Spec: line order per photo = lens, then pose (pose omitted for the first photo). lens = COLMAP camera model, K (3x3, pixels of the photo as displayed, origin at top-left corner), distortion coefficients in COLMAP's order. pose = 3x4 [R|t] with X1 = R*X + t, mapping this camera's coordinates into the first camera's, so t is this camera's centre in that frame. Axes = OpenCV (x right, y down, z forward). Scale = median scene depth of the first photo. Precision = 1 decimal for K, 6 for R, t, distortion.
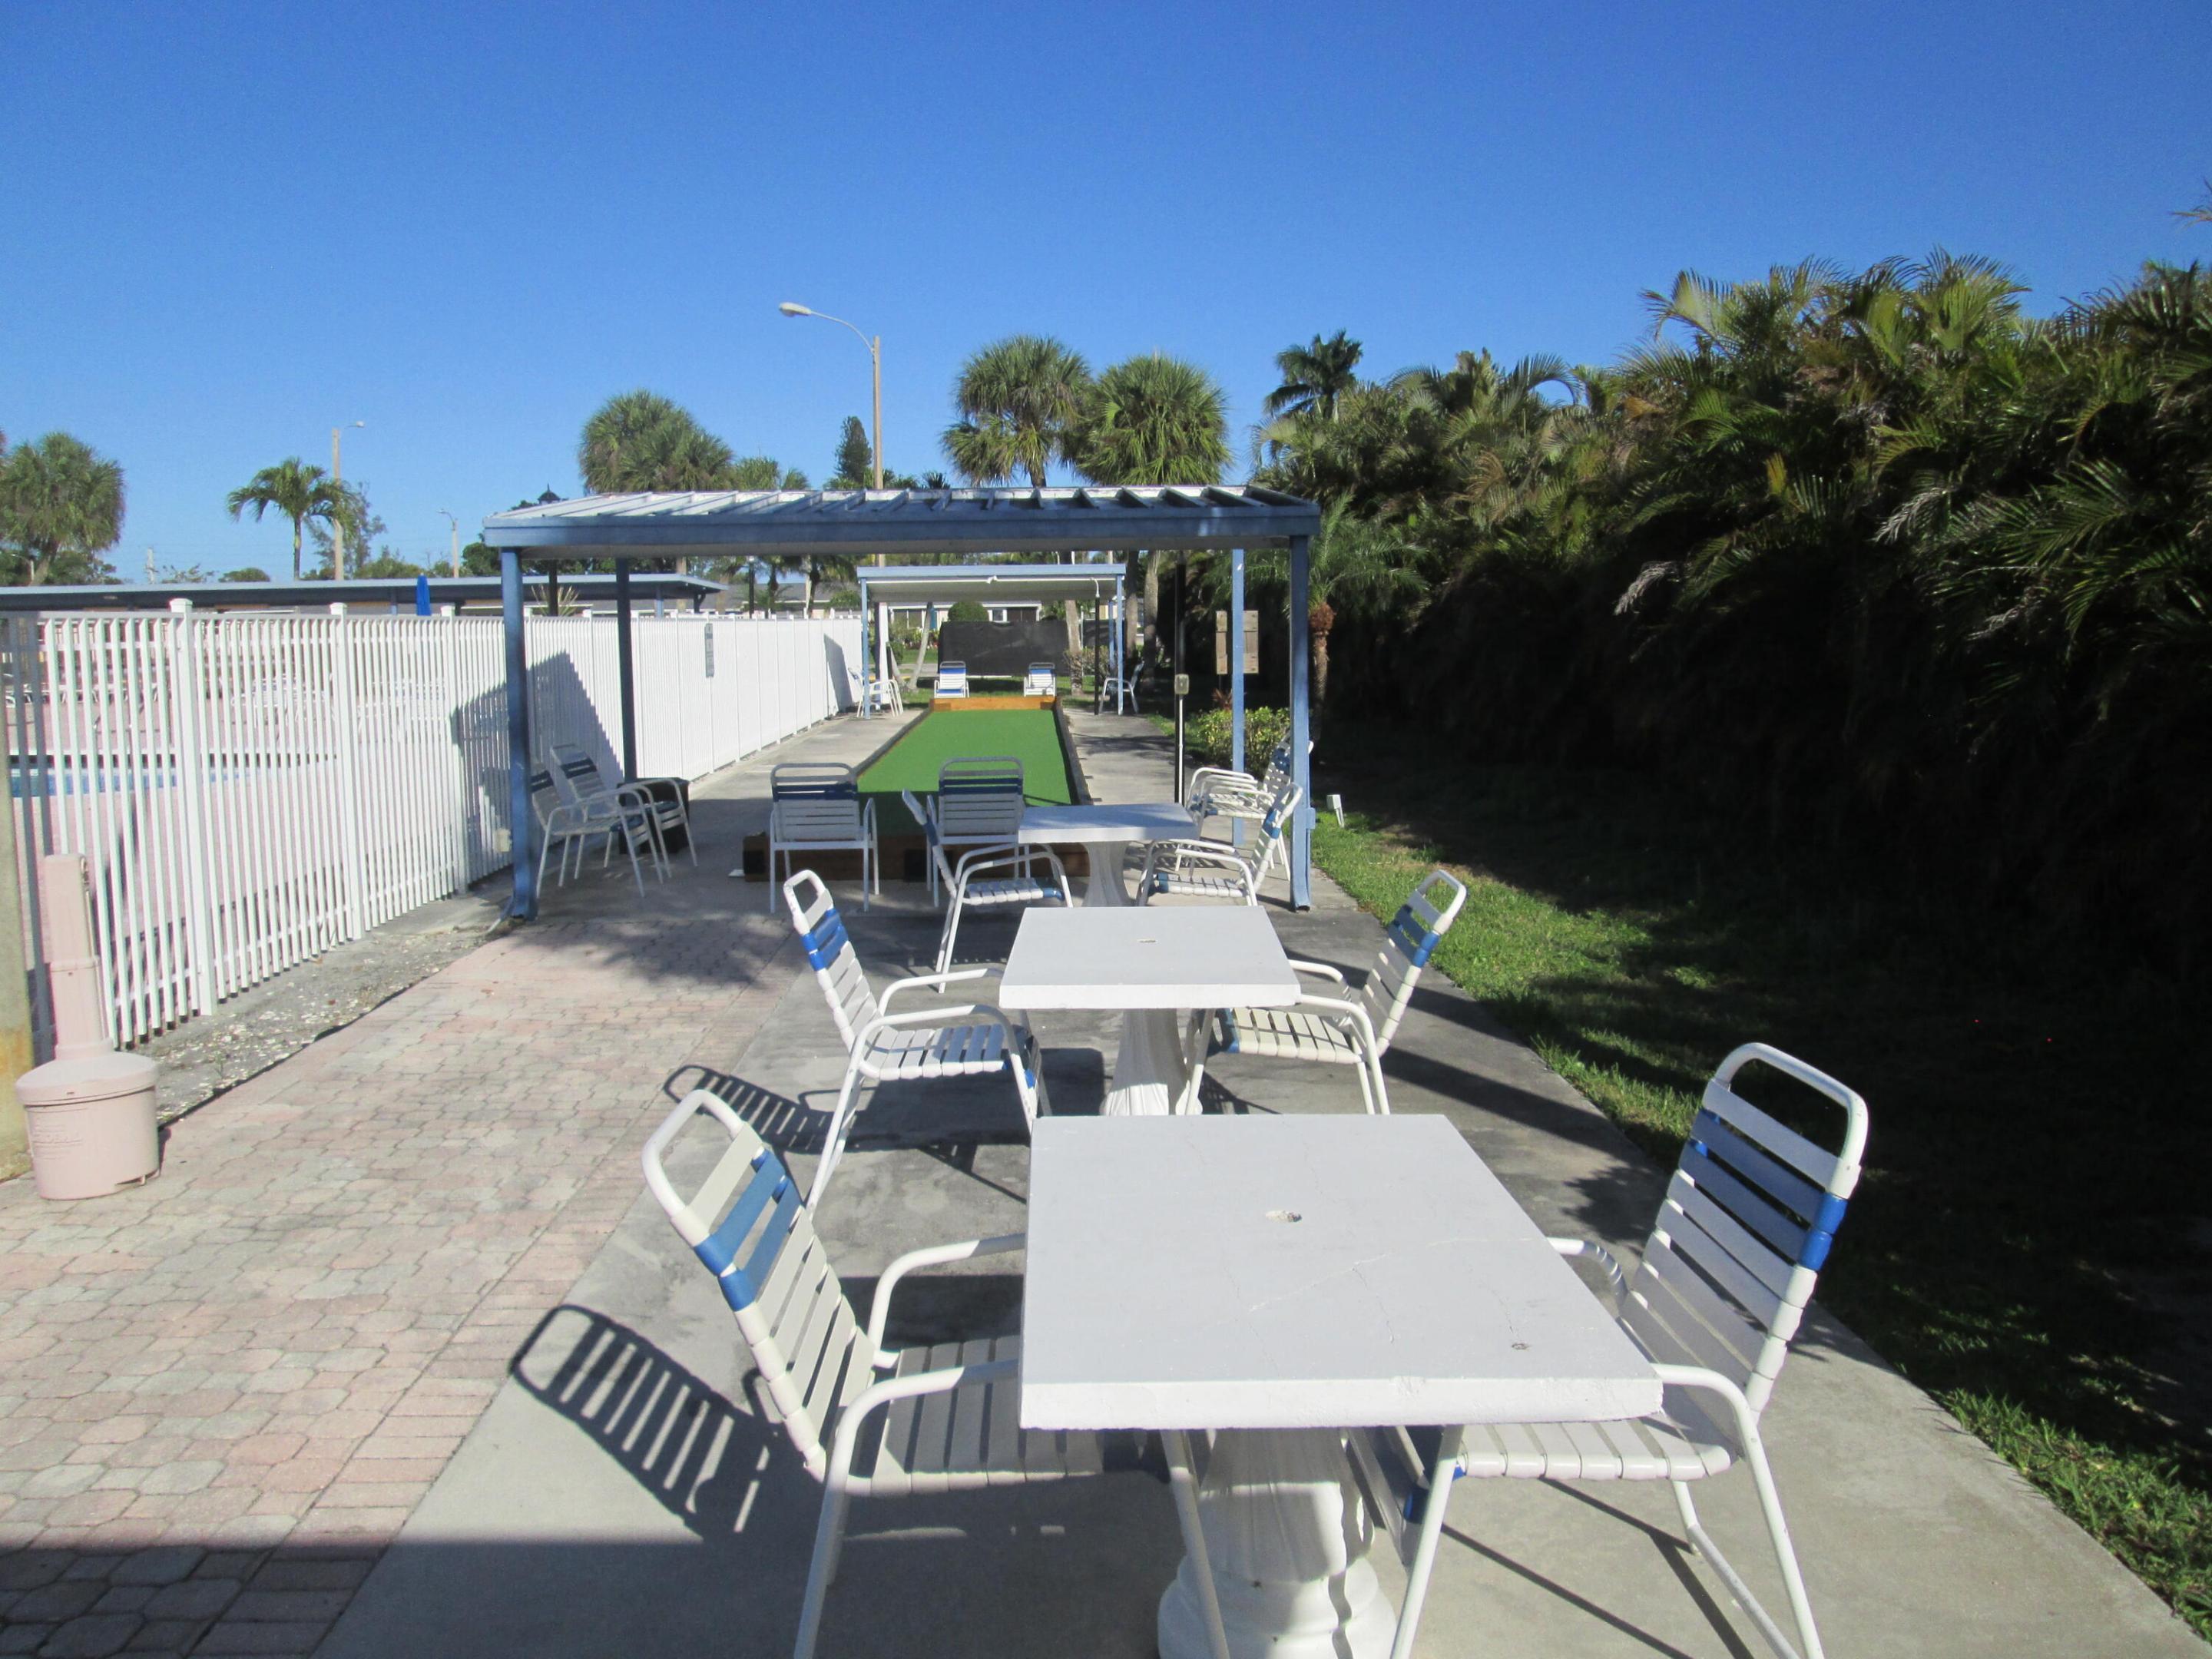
lens RADIAL K [[1830.1, 0, 1097.5], [0, 1830.1, 822.4], [0, 0, 1]] dist [-0.055318, 0.025194]
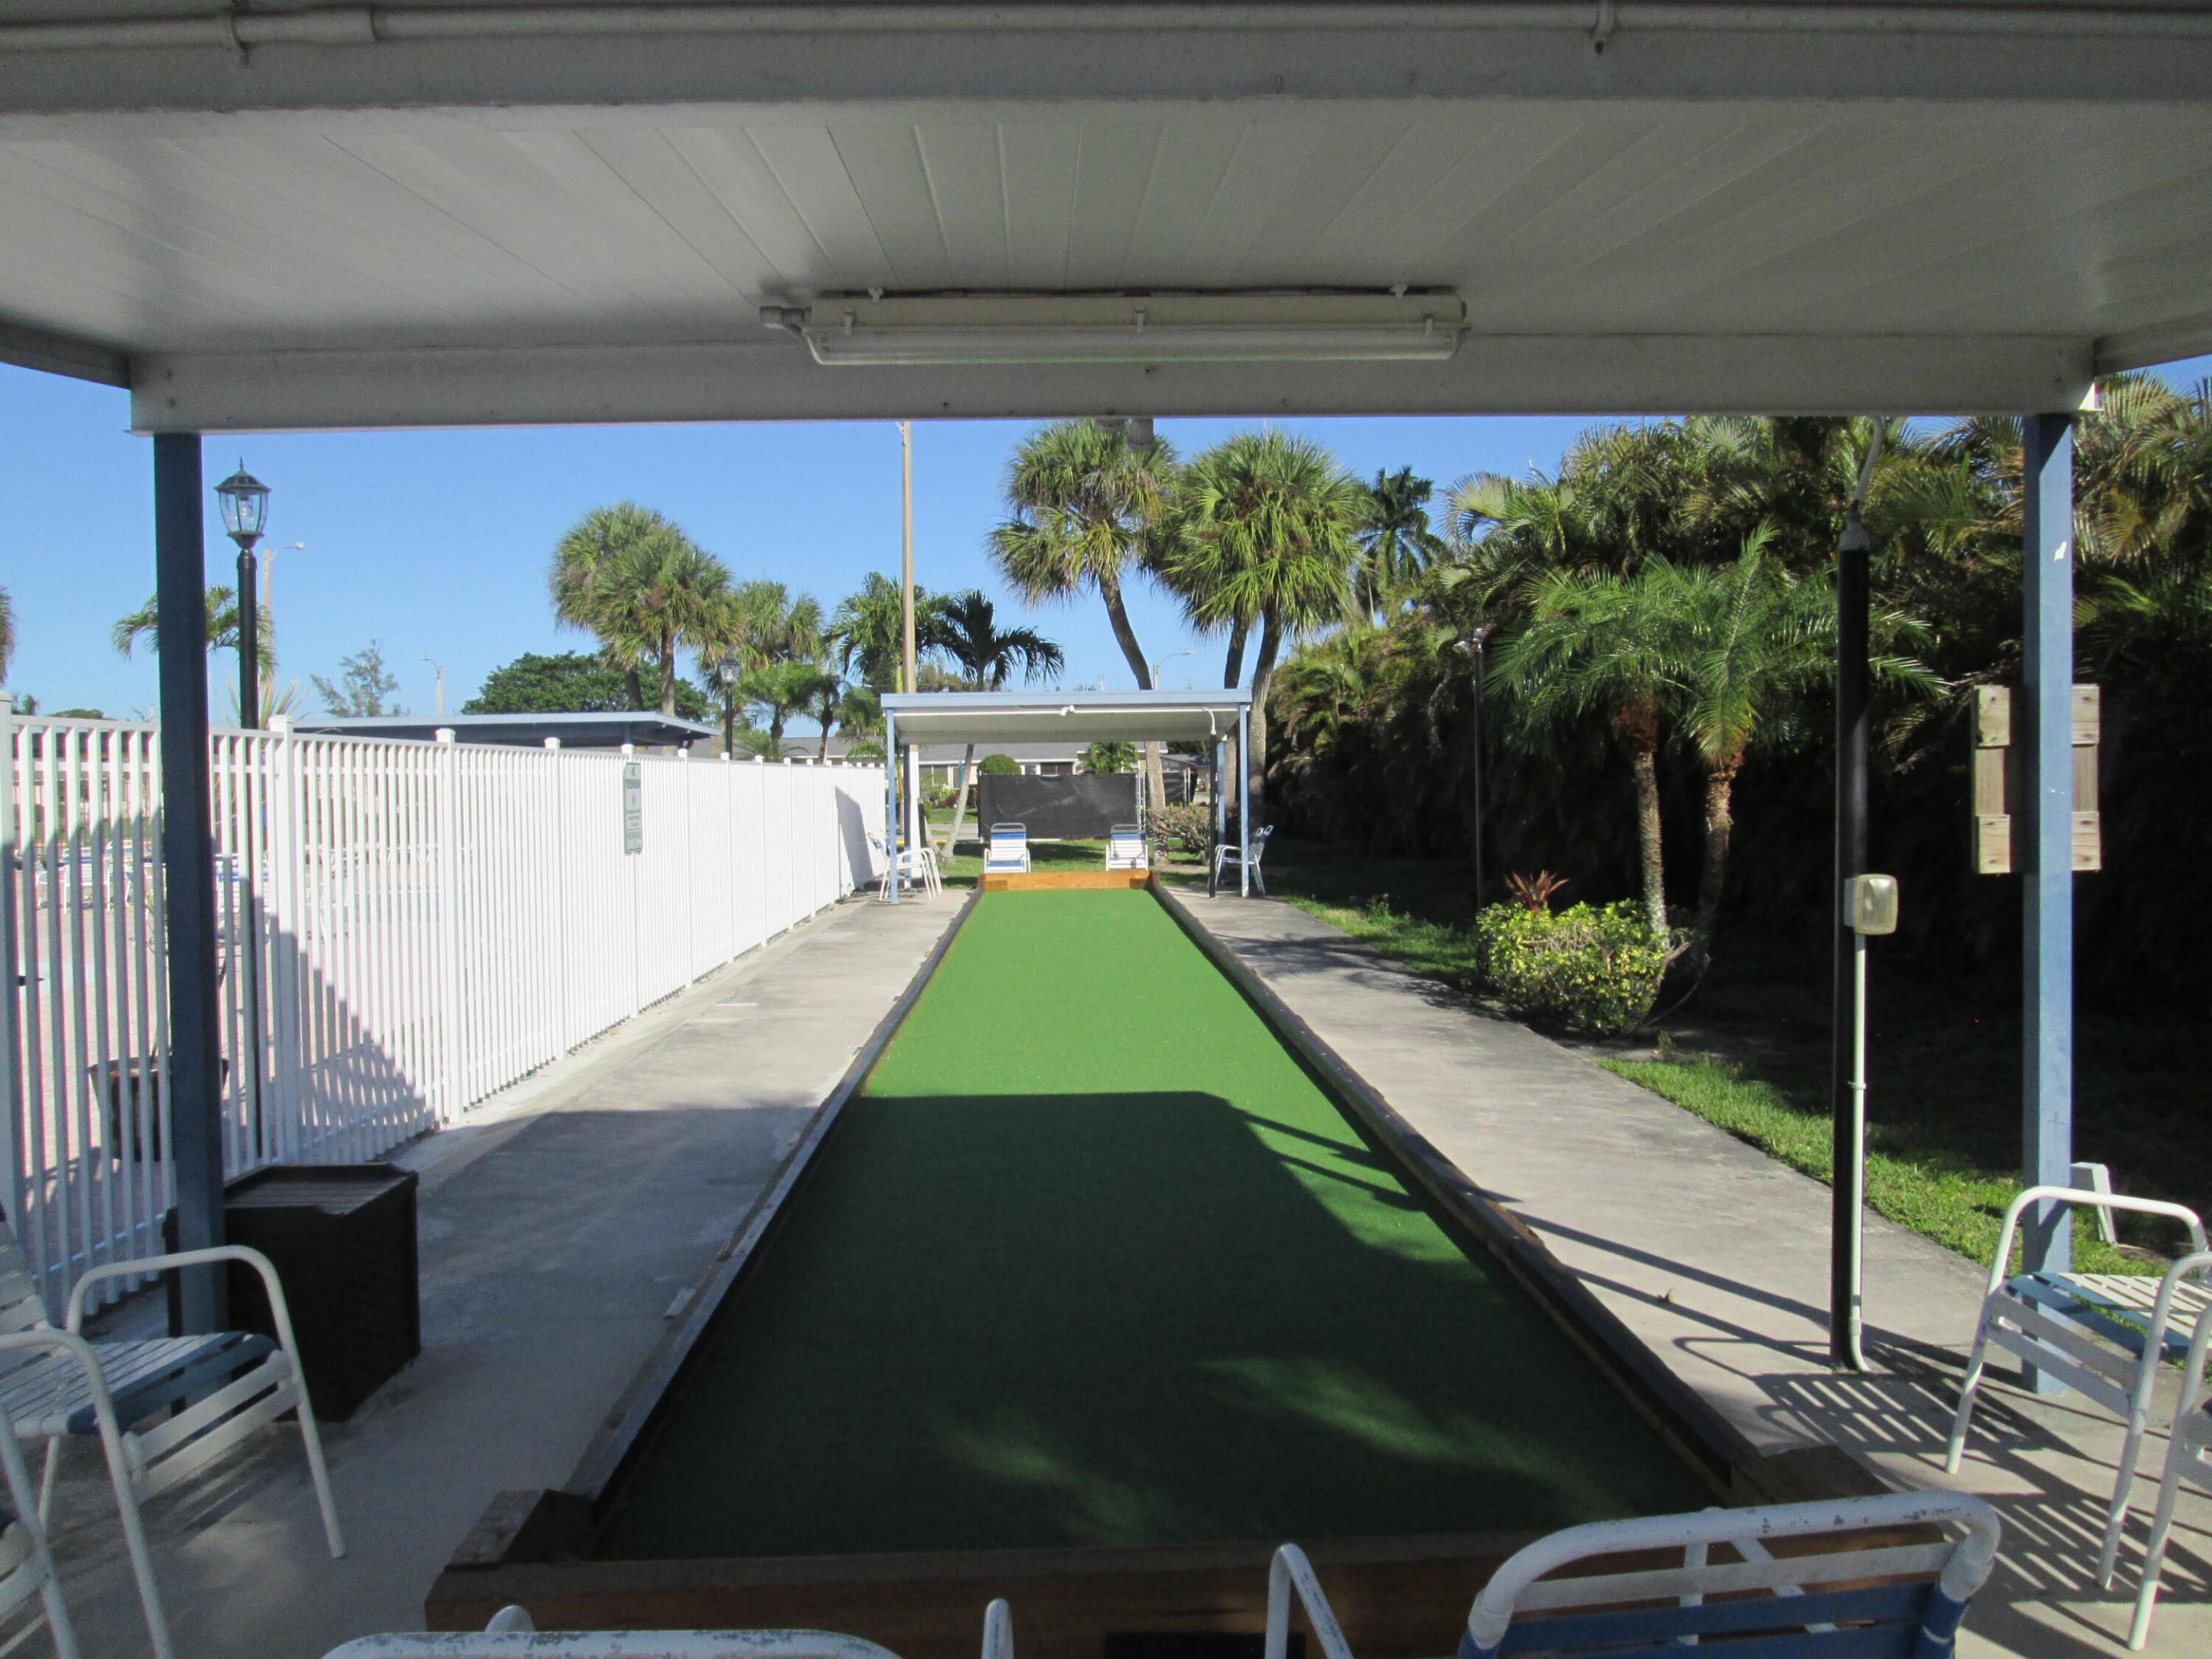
lens RADIAL K [[1830.1, 0, 1107.9], [0, 1830.1, 839.9], [0, 0, 1]] dist [-0.055318, 0.025194]
pose [[0.999986, -0.002828, -0.004473, -0.031777], [0.002477, 0.997048, -0.076746, -0.021569], [0.004677, 0.076733, 0.997041, 0.231631]]
